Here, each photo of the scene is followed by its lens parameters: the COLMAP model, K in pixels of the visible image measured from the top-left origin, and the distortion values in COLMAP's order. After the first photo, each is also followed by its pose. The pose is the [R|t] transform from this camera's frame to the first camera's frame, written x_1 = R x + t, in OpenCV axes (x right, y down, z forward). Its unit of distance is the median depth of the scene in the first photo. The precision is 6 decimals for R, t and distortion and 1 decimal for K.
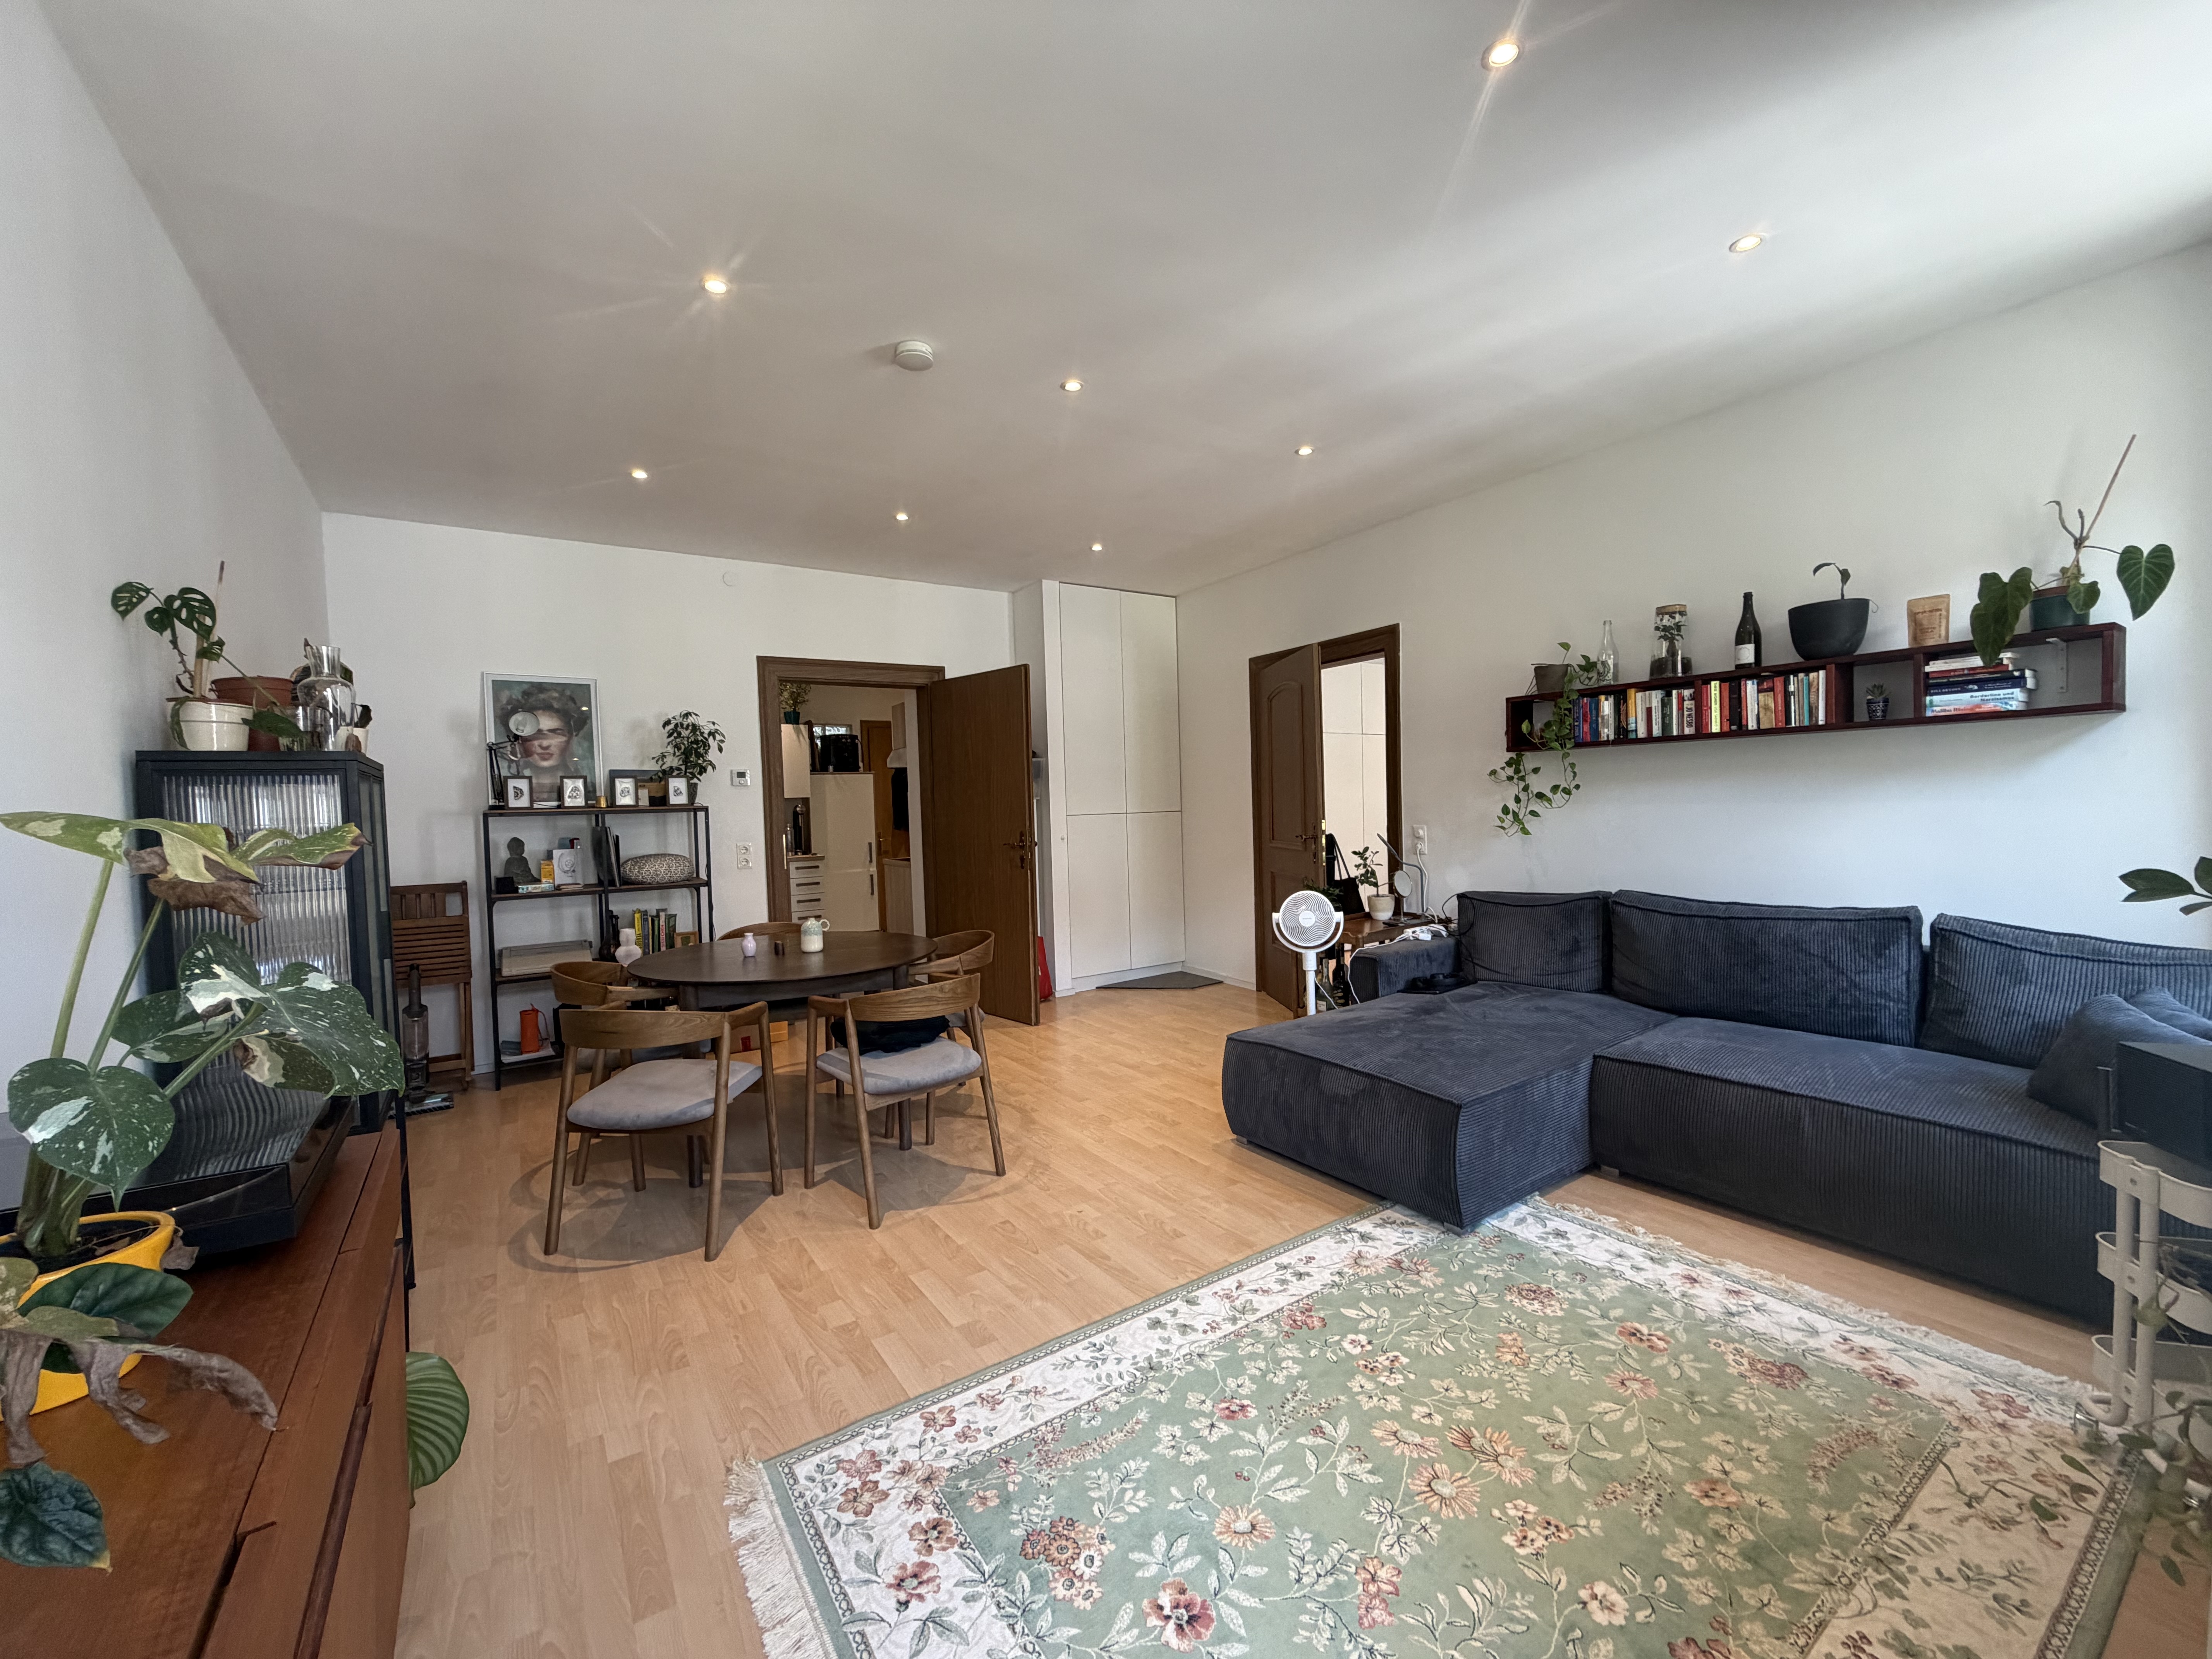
lens RADIAL K [[890.1, 0, 1102.2], [0, 890.1, 831.8], [0, 0, 1]] dist [0.001811, -0.002027]
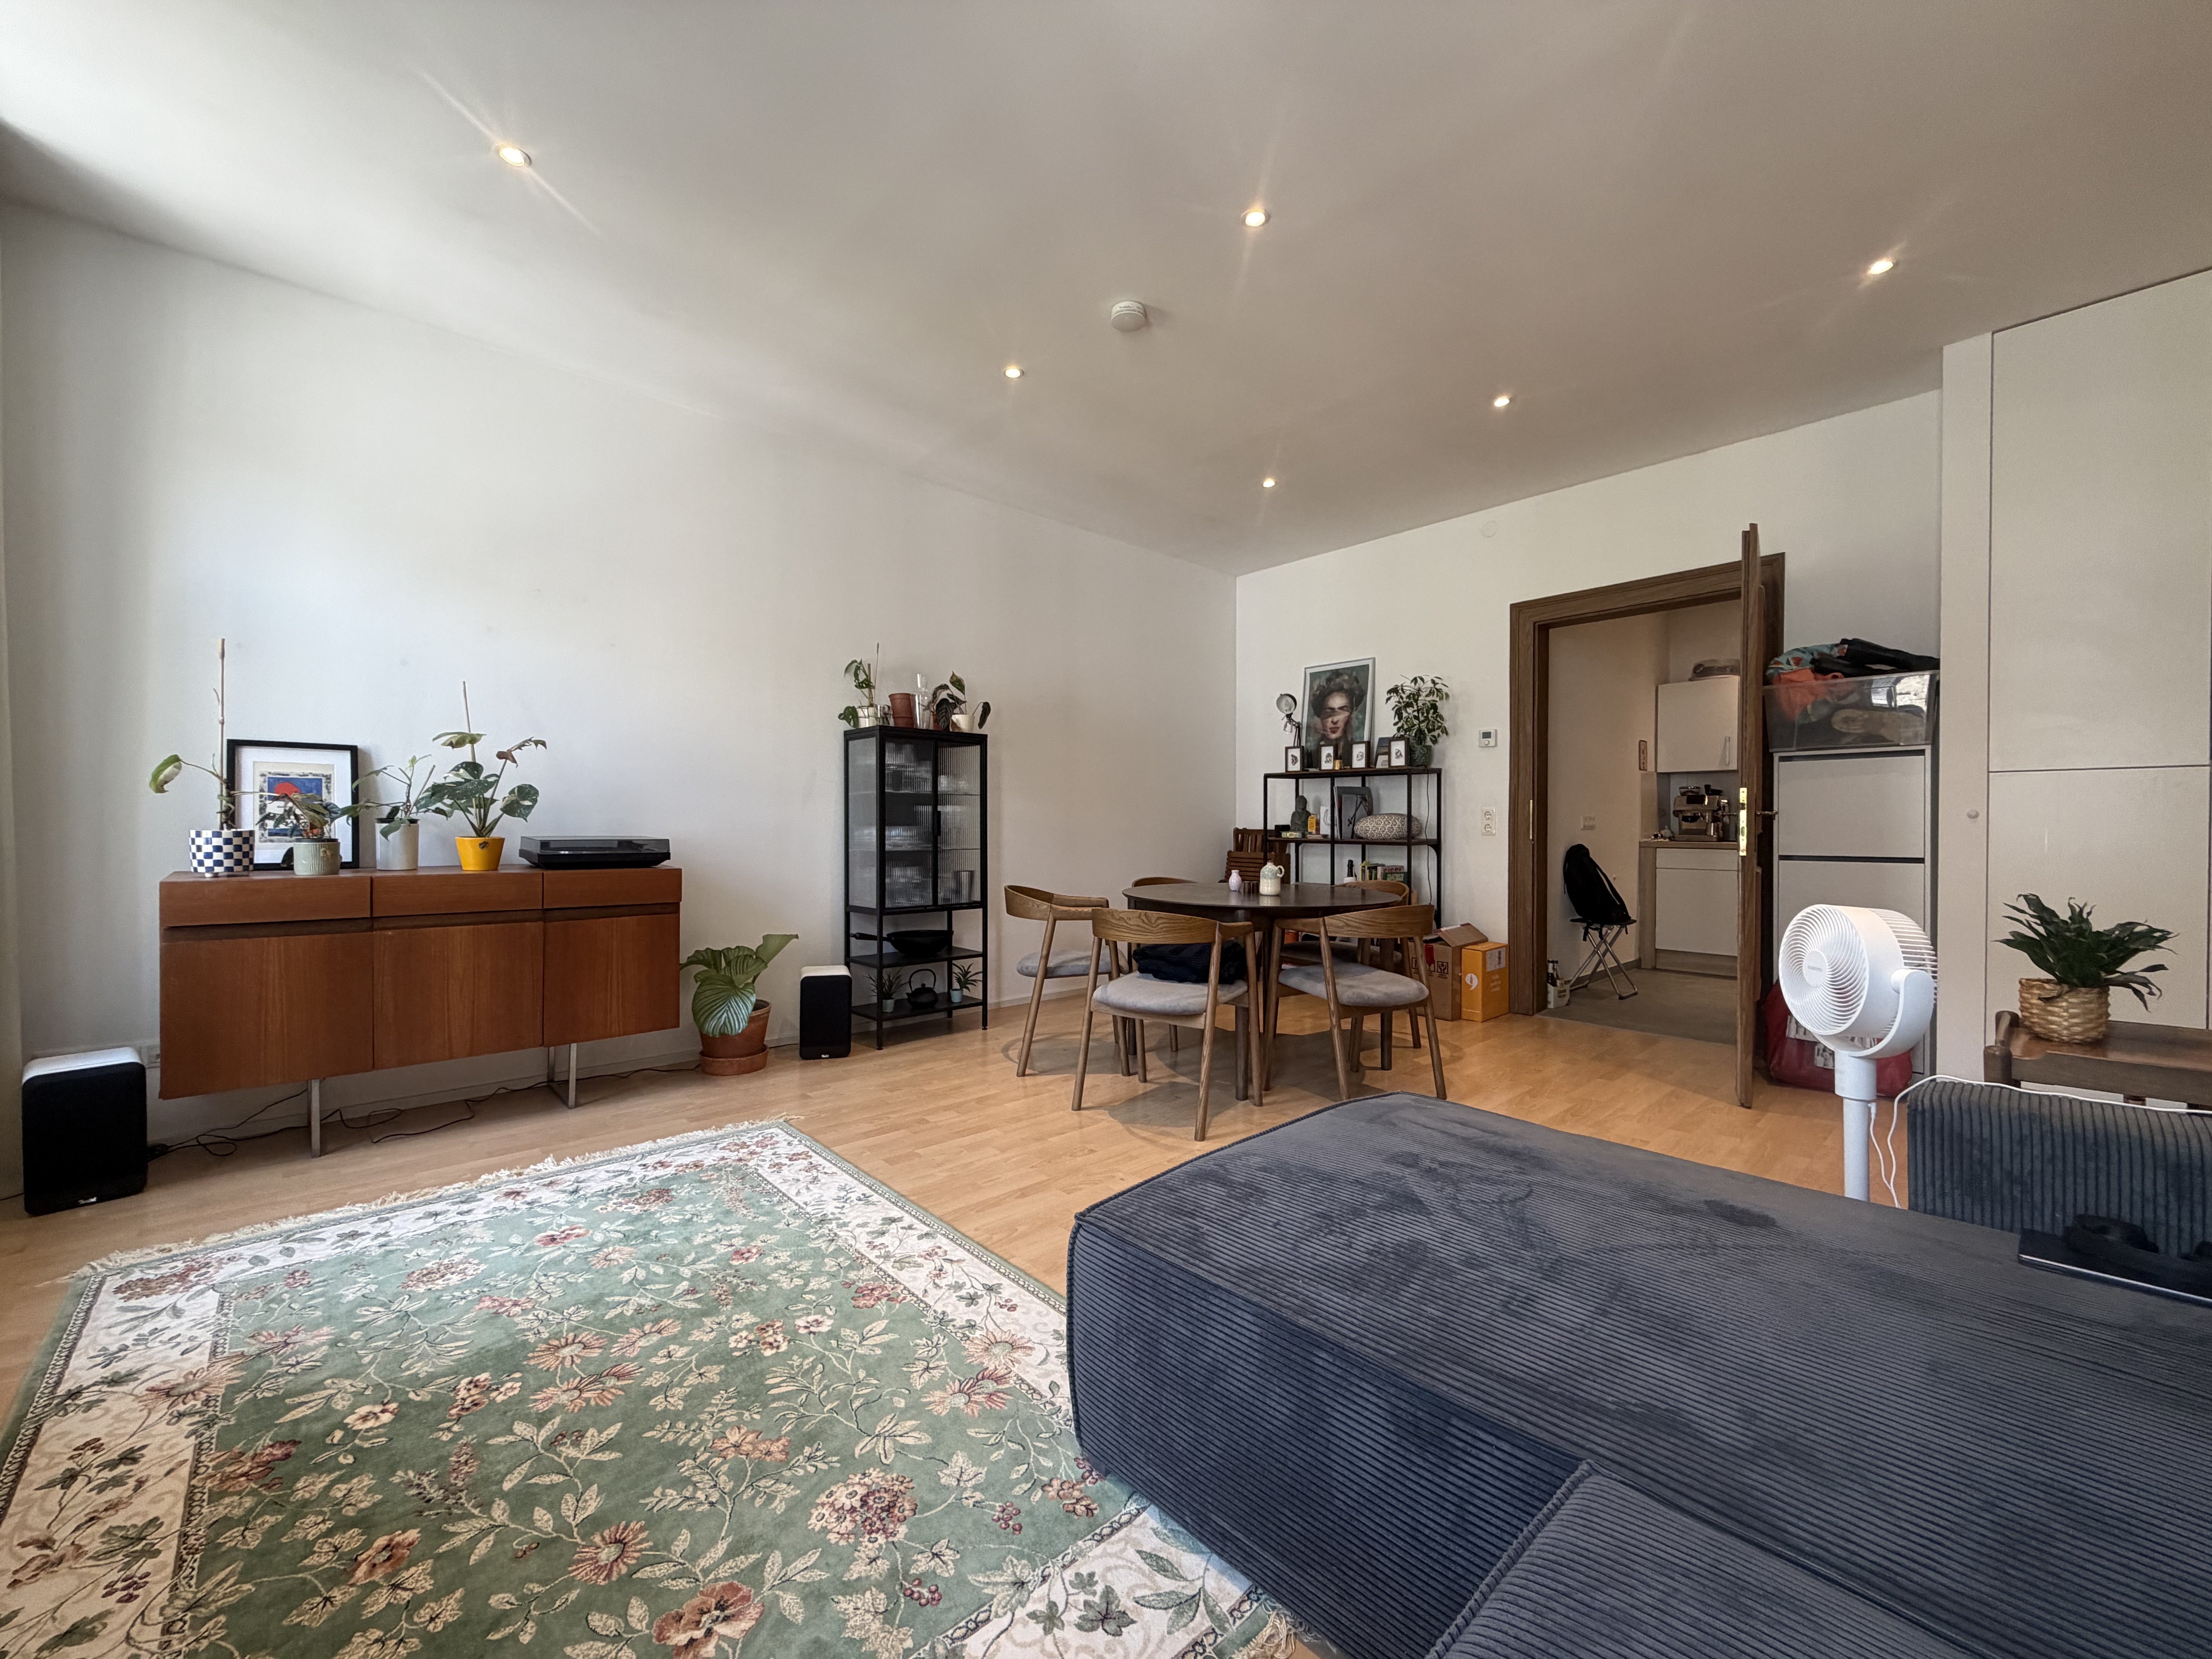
lens RADIAL K [[890.1, 0, 1102.2], [0, 890.1, 831.8], [0, 0, 1]] dist [0.001811, -0.002027]
pose [[0.130764, 0.035278, -0.990786, 1.187775], [-0.043128, 0.998623, 0.029865, 0.068713], [0.990475, 0.038825, 0.132106, 1.179717]]
